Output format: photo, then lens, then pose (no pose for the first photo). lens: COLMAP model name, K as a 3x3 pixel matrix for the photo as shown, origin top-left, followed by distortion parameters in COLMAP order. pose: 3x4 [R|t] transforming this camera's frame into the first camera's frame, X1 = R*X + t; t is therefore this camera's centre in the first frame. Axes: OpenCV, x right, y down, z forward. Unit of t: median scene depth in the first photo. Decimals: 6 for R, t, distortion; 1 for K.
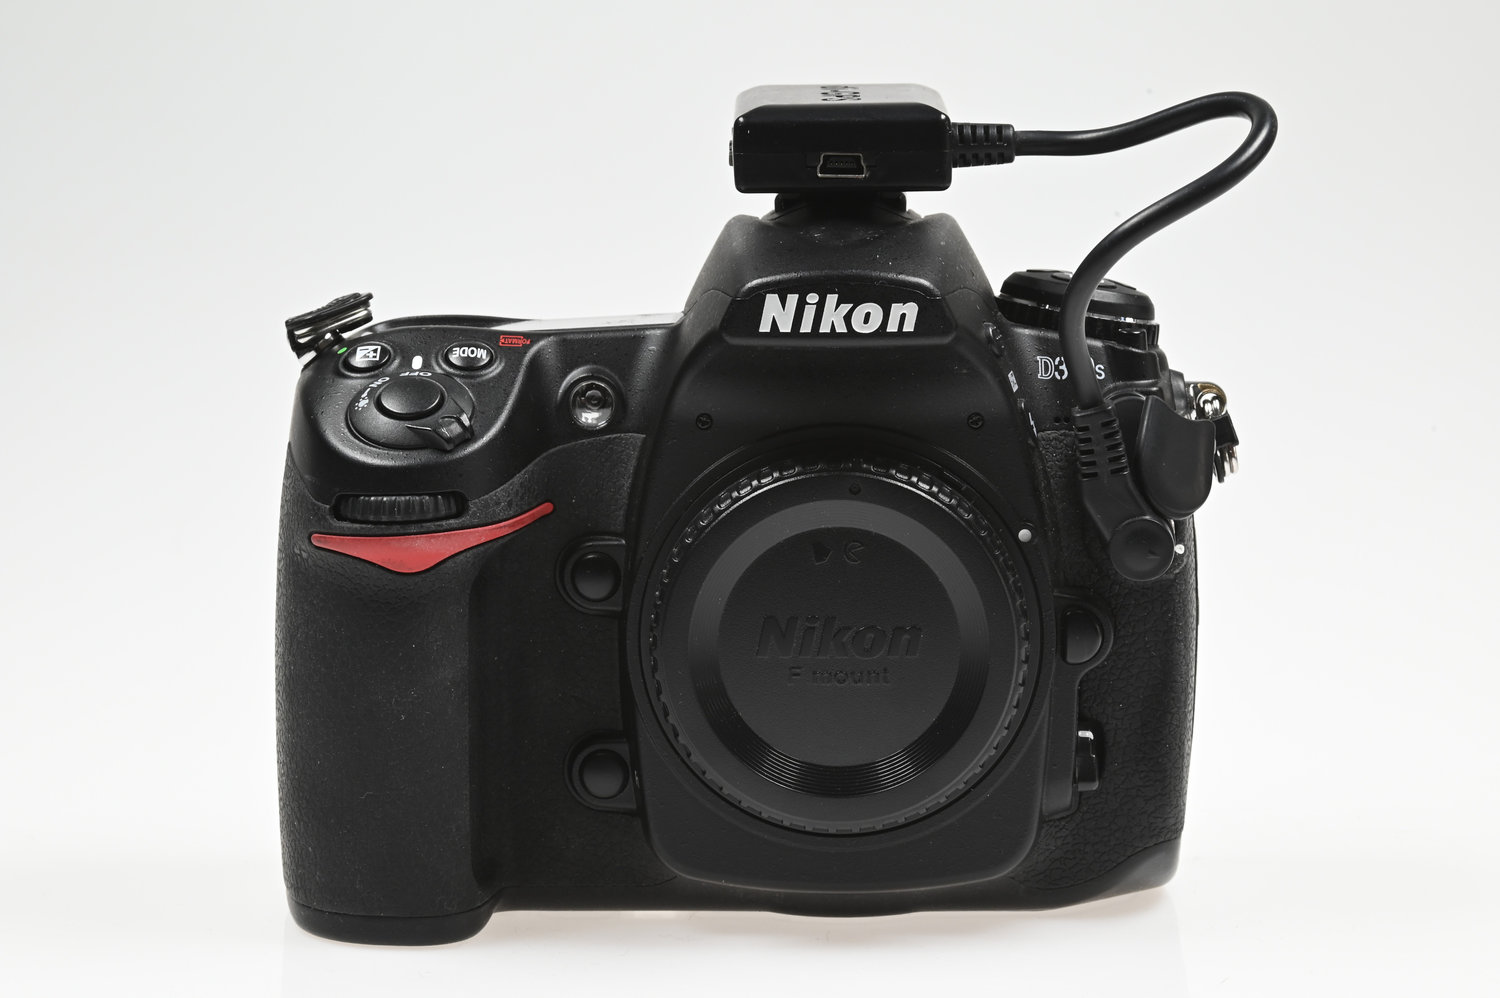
lens RADIAL K [[5150.3, 0, 750.0], [0, 5150.3, 499.0], [0, 0, 1]] dist [0.055460, 0.139579]
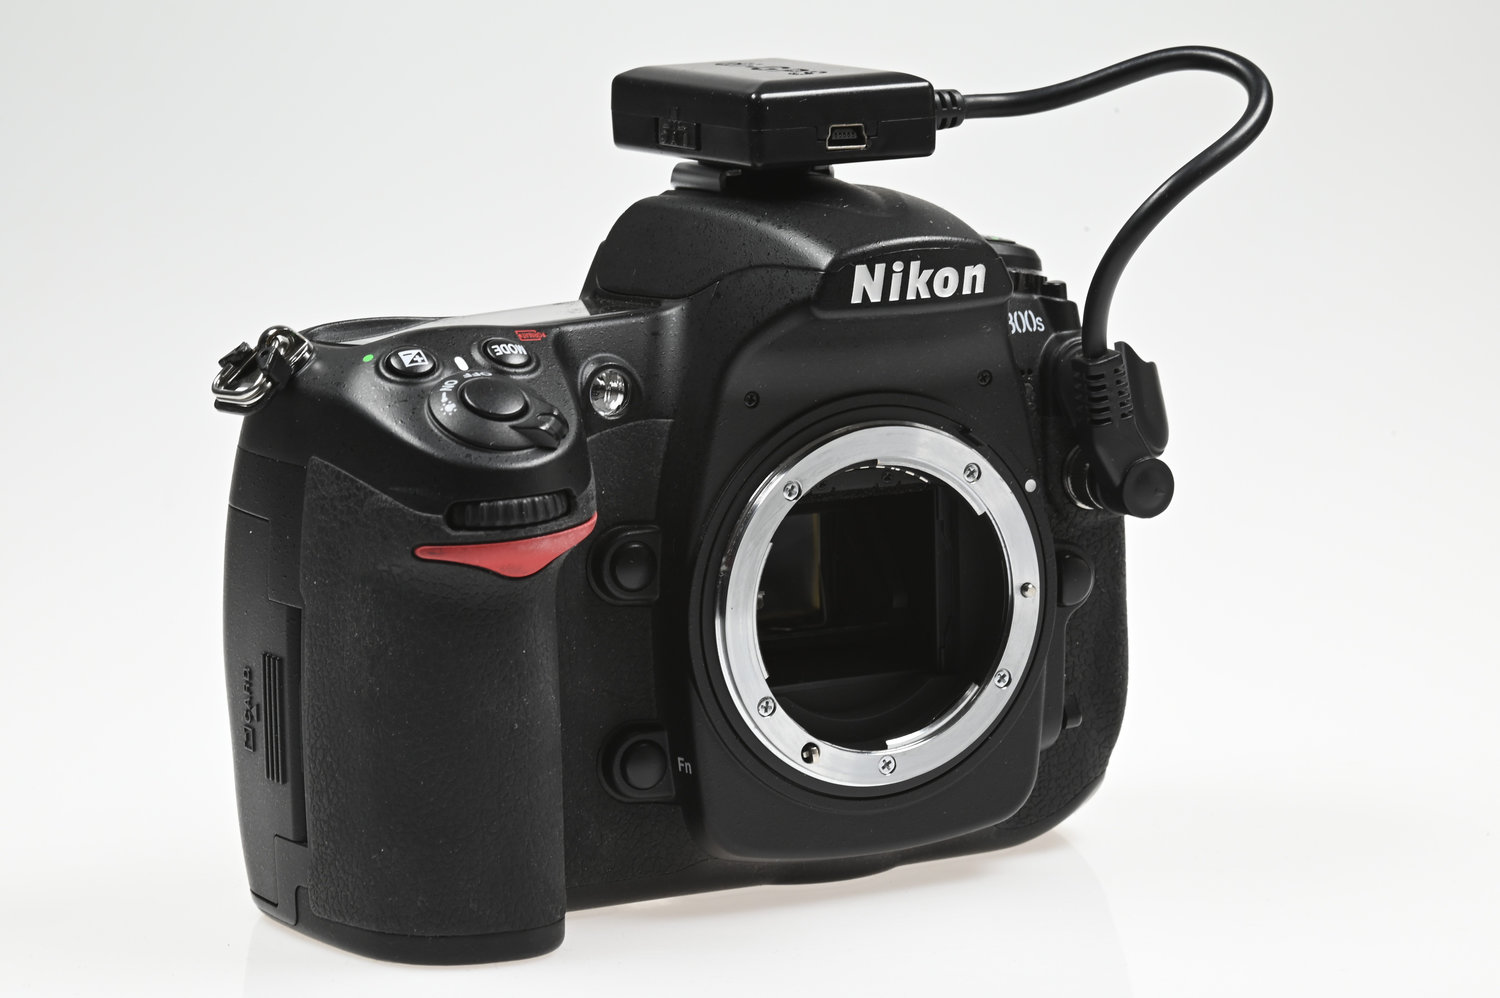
lens RADIAL K [[5150.3, 0, 750.0], [0, 5150.3, 499.0], [0, 0, 1]] dist [0.055460, 0.139579]
pose [[0.869984, -0.087750, 0.485209, -0.497181], [0.088520, 0.995845, 0.021380, -0.017245], [-0.485069, 0.024351, 0.874137, 0.126024]]
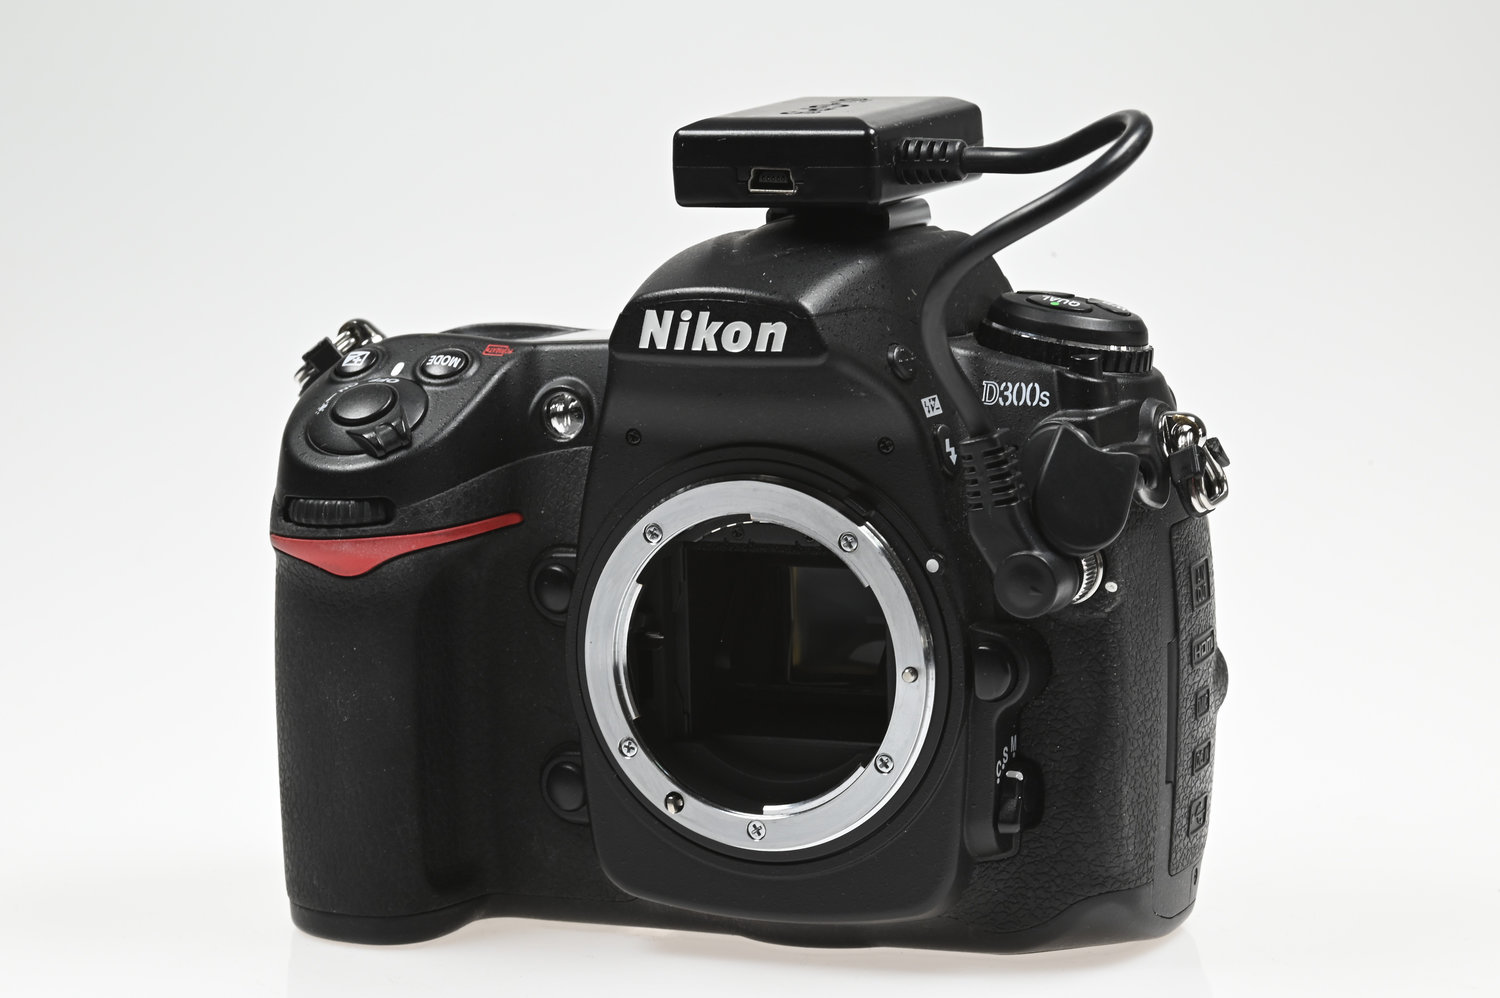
lens RADIAL K [[5150.3, 0, 750.0], [0, 5150.3, 499.0], [0, 0, 1]] dist [0.055460, 0.139579]
pose [[0.923502, 0.037675, -0.381740, 0.391193], [-0.036867, 0.999276, 0.009433, -0.013296], [0.381819, 0.005362, 0.924222, 0.092492]]
